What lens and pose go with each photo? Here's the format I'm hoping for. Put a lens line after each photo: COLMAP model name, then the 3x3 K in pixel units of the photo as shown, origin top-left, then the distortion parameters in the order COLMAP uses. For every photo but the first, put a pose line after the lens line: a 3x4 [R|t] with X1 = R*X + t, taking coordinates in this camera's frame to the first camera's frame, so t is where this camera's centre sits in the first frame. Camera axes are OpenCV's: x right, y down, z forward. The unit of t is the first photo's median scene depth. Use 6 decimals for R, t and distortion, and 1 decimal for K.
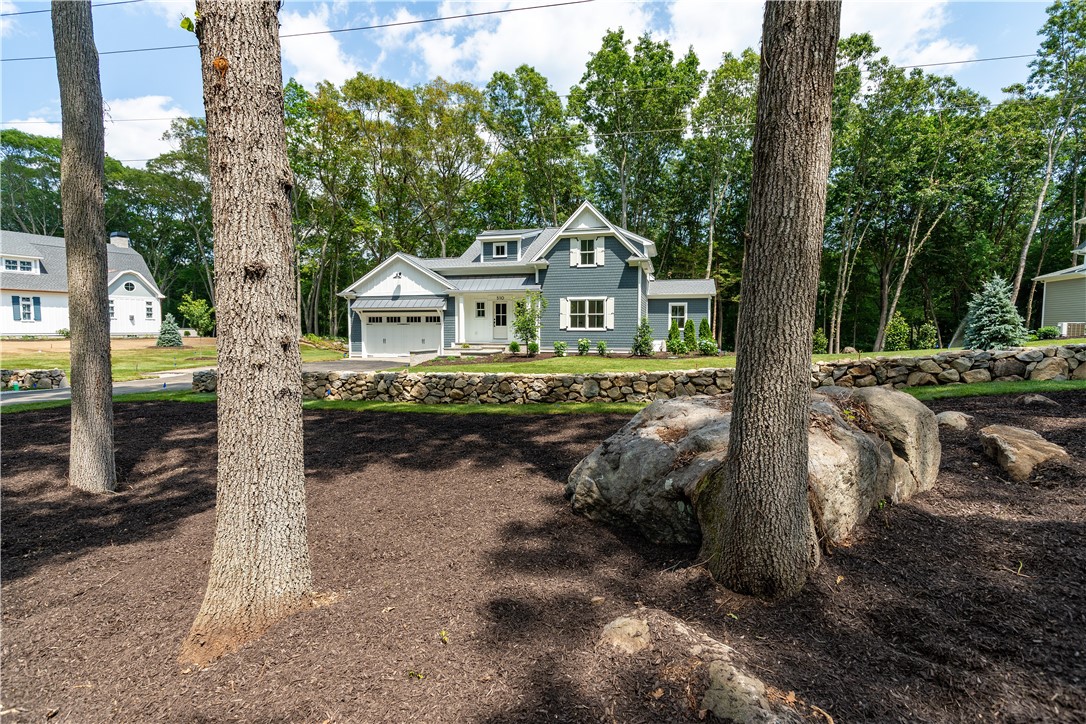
lens RADIAL K [[495.9, 0, 543.0], [0, 495.9, 362.0], [0, 0, 1]] dist [0.000823, 0.000754]
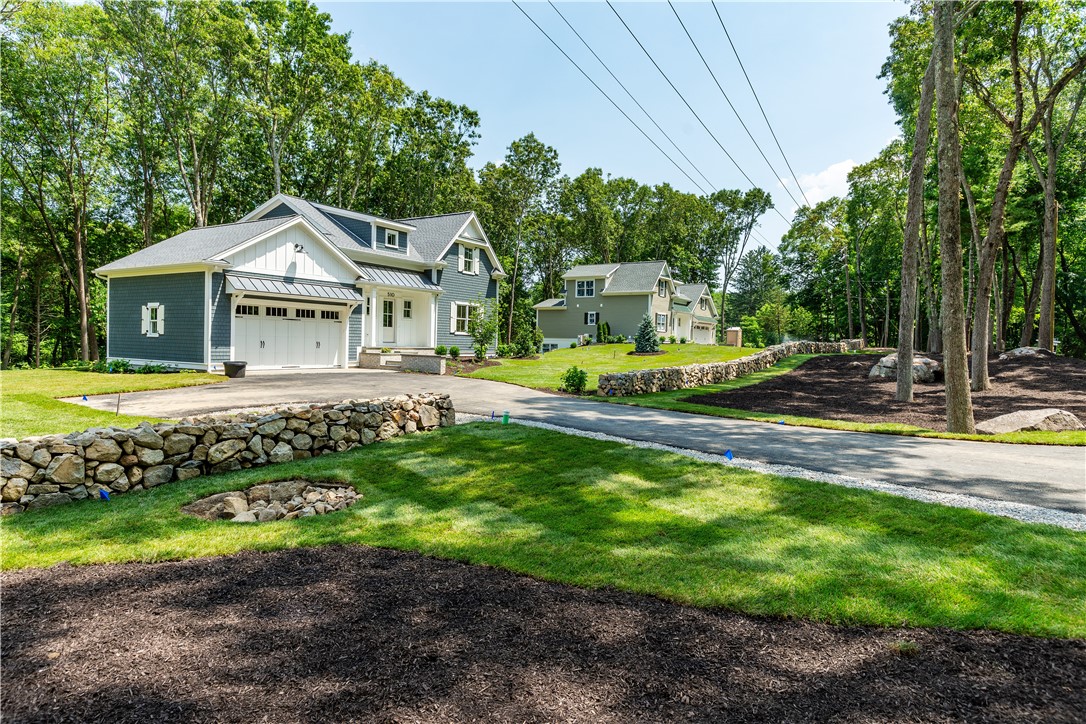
lens RADIAL K [[632.7, 0, 543.0], [0, 632.7, 362.0], [0, 0, 1]] dist [-0.000081, 0.000038]
pose [[0.277546, -0.023105, 0.960434, -1.136071], [0.041918, 0.999050, 0.011920, -0.015506], [-0.959797, 0.036951, 0.278251, 0.477310]]
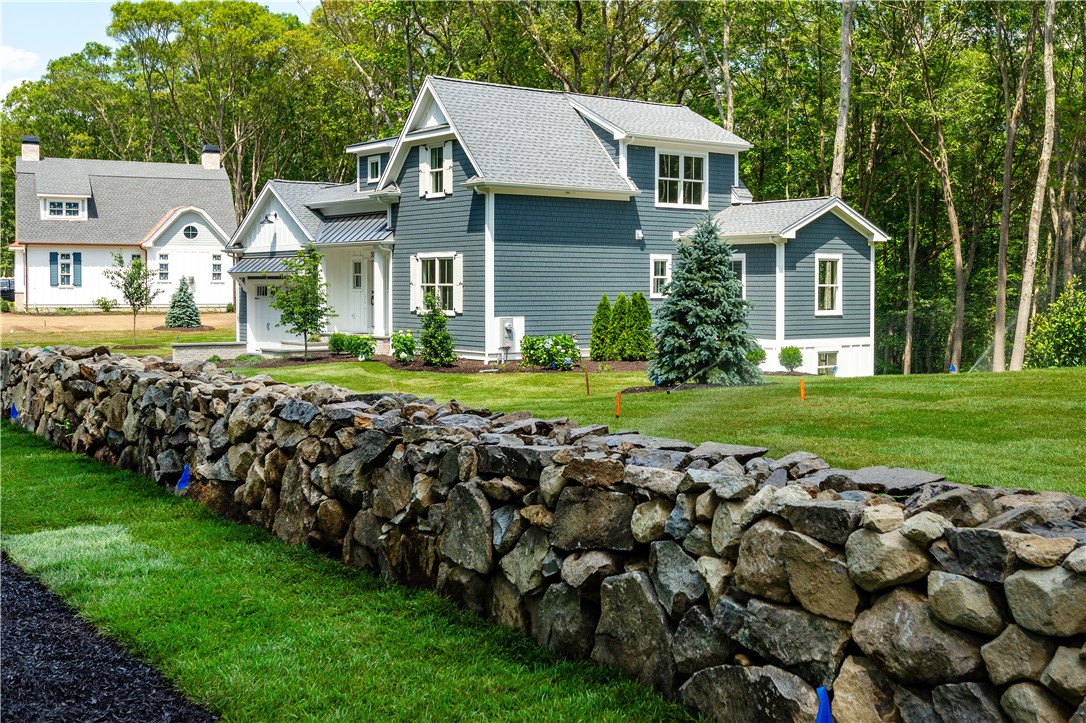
lens RADIAL K [[1266.6, 0, 644.4], [0, 1266.6, 310.3], [0, 0, 1]] dist [0.004313, -0.012640]
pose [[0.816713, 0.012188, -0.576916, 1.052857], [-0.040219, 0.998548, -0.035842, -0.028443], [0.575641, 0.052475, 0.816017, 0.013650]]
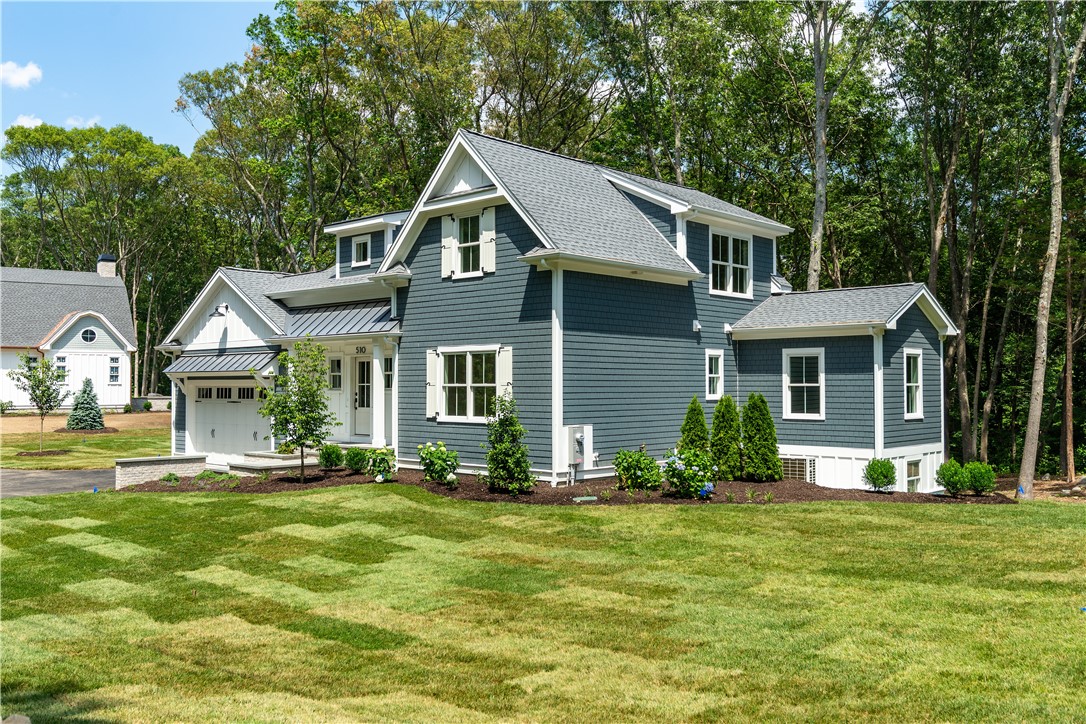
lens RADIAL K [[958.5, 0, 543.0], [0, 958.5, 362.0], [0, 0, 1]] dist [0.006073, -0.012228]
pose [[0.883638, -0.013667, -0.467971, 0.534675], [-0.029419, 0.995978, -0.084636, -0.047008], [0.467246, 0.088555, 0.879682, 0.287615]]
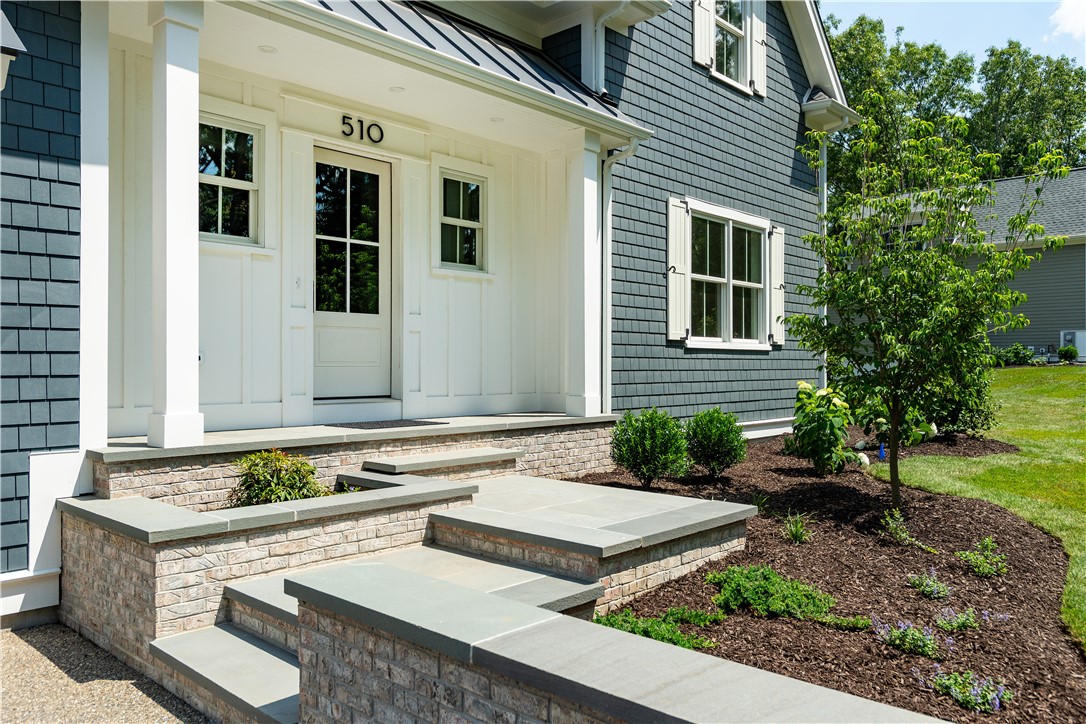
lens RADIAL K [[790.8, 0, 509.3], [0, 790.8, 365.9], [0, 0, 1]] dist [-0.002731, -0.002136]
pose [[0.485786, -0.000765, 0.874077, -0.294654], [0.060844, 0.997604, -0.032943, -0.049130], [-0.871957, 0.069185, 0.484669, 0.903413]]
